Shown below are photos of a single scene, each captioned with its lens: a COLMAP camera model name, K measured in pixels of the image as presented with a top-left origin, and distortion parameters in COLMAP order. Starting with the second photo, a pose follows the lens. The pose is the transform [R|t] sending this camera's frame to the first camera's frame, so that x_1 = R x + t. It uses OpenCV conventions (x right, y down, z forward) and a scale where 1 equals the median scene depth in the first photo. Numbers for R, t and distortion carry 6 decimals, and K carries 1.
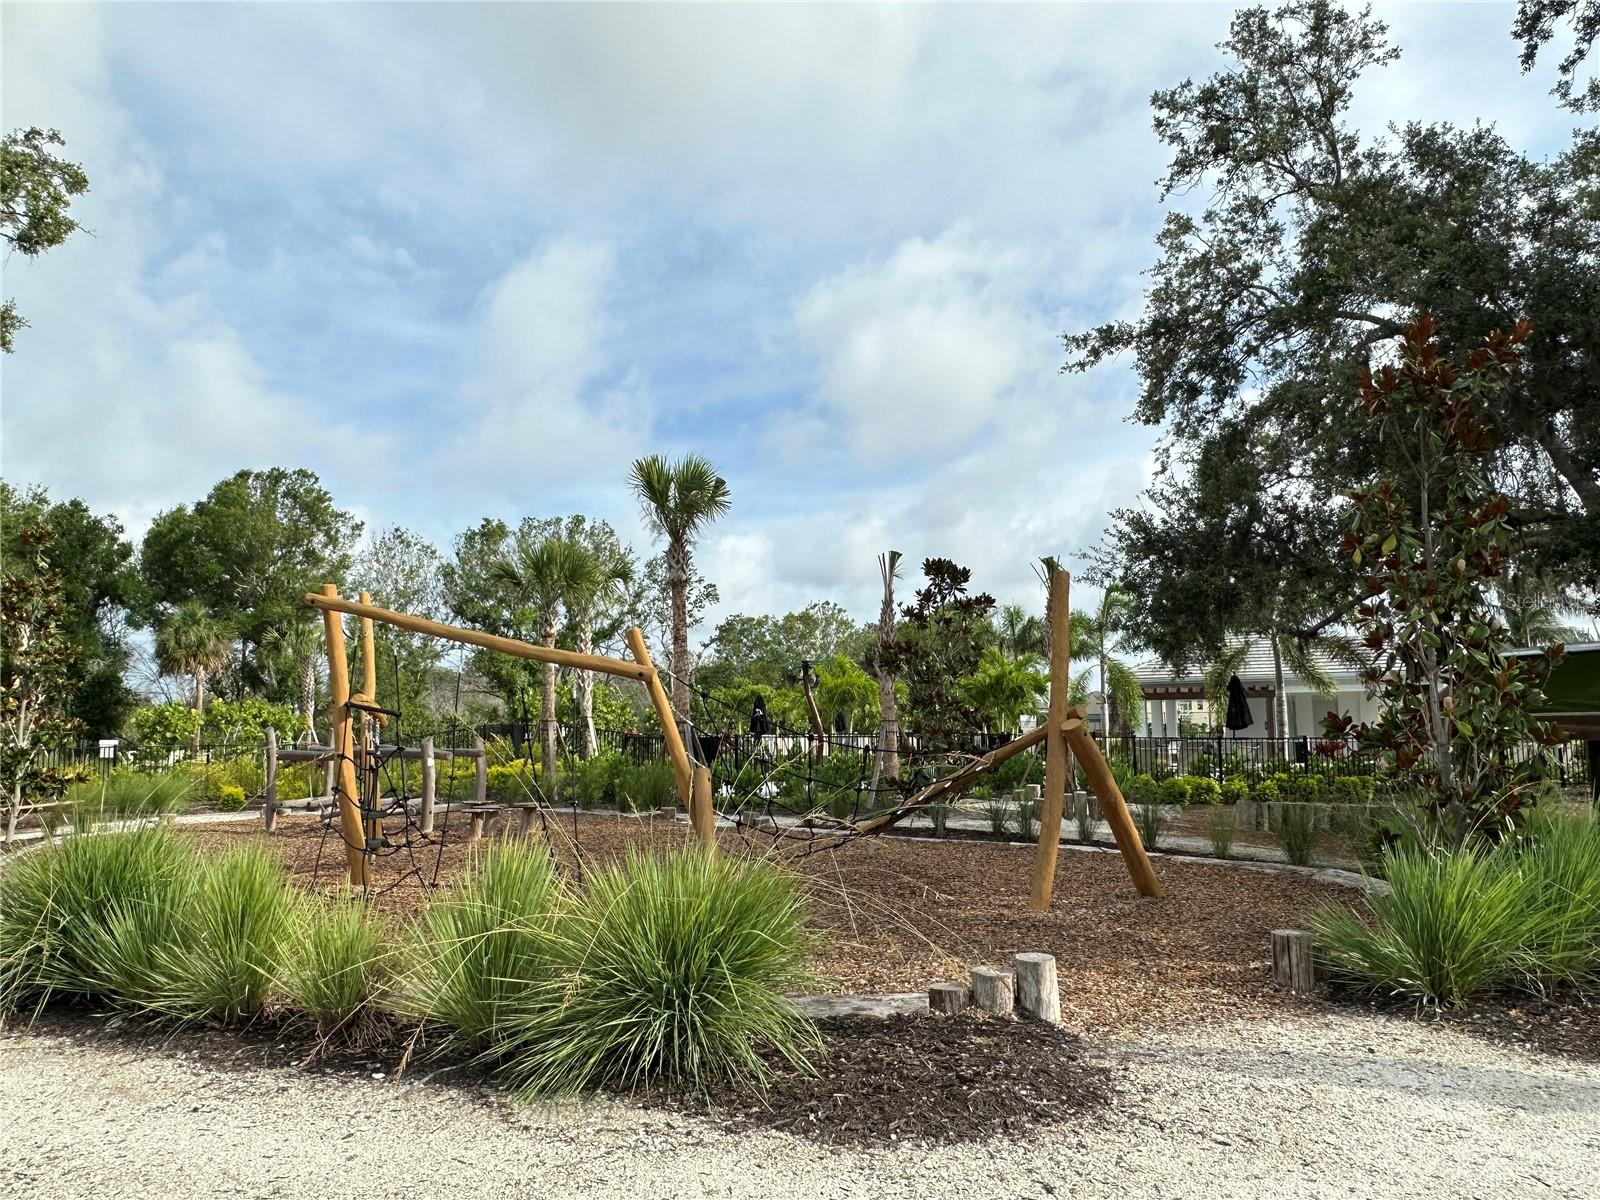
lens RADIAL K [[1060.4, 0, 800.0], [0, 1060.4, 600.0], [0, 0, 1]] dist [0.002898, 0.001663]
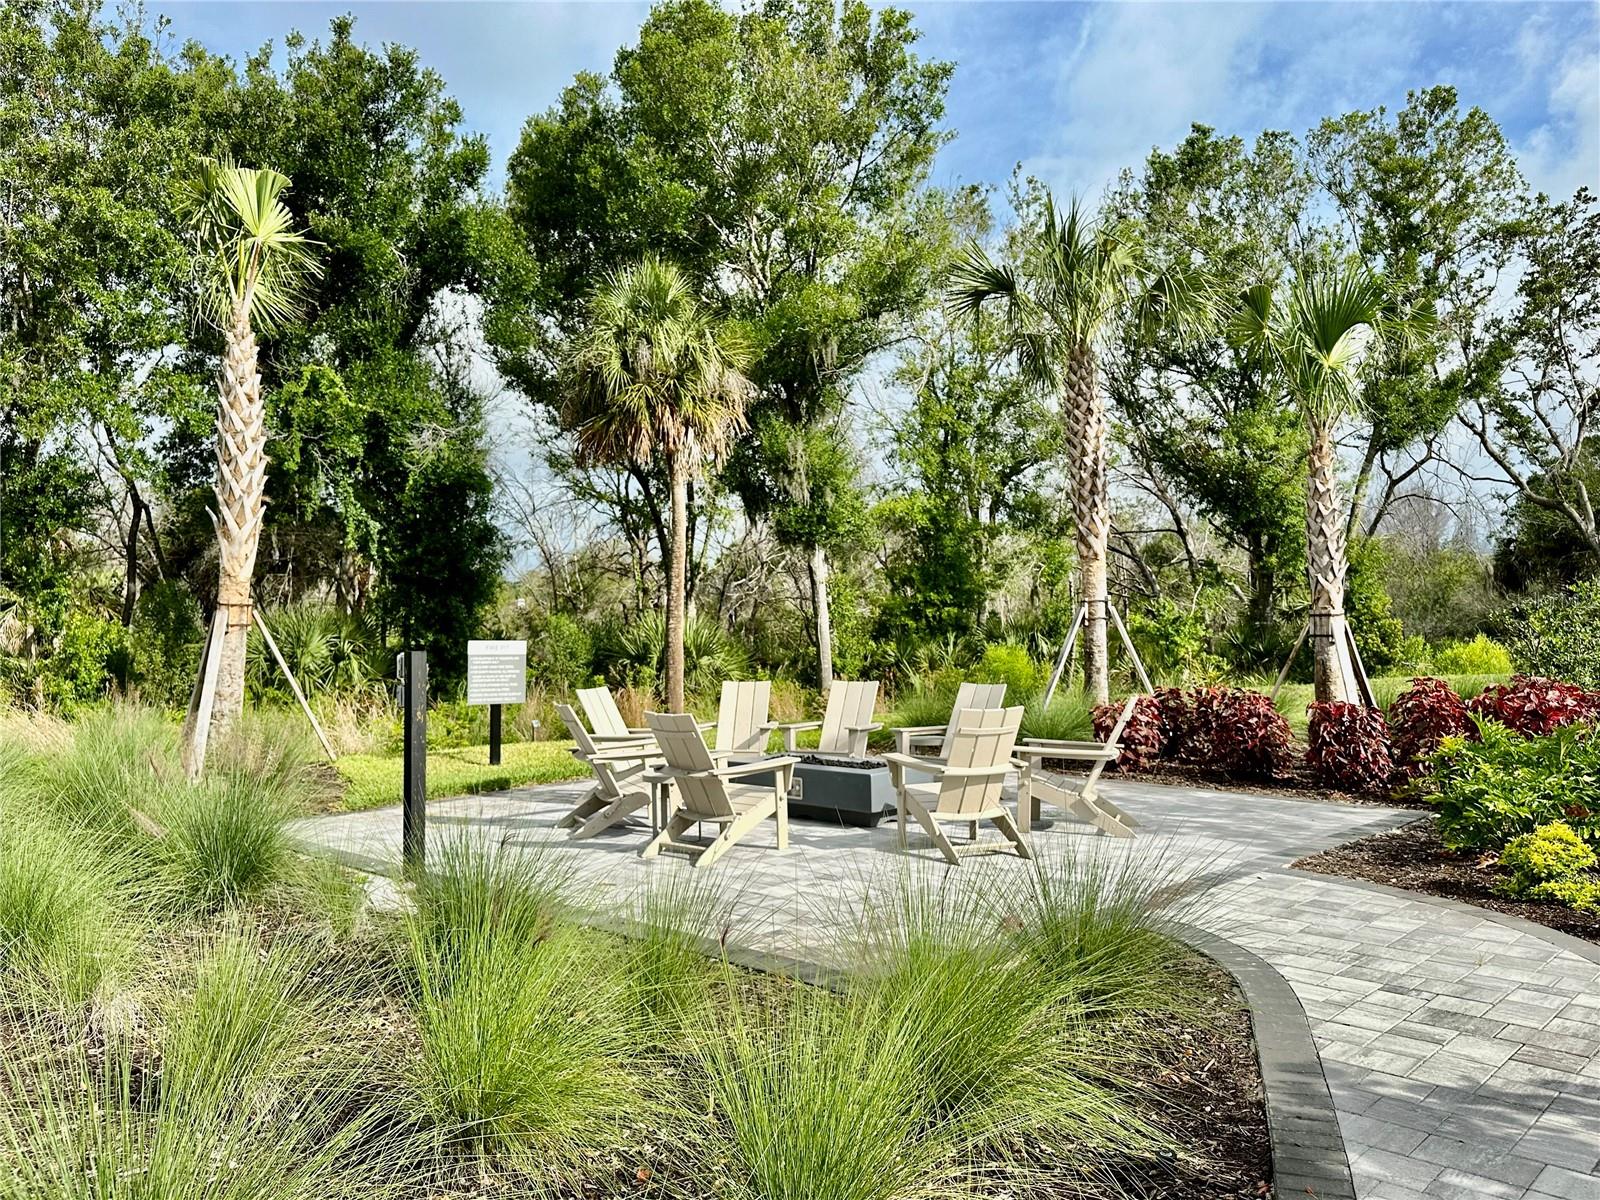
lens RADIAL K [[1260.5, 0, 800.0], [0, 1260.5, 600.0], [0, 0, 1]] dist [-0.000650, -0.000122]
pose [[0.961171, -0.003123, -0.275934, -0.397627], [0.031828, 0.994517, 0.099614, 0.074395], [0.274110, -0.104528, 0.956001, 0.580270]]
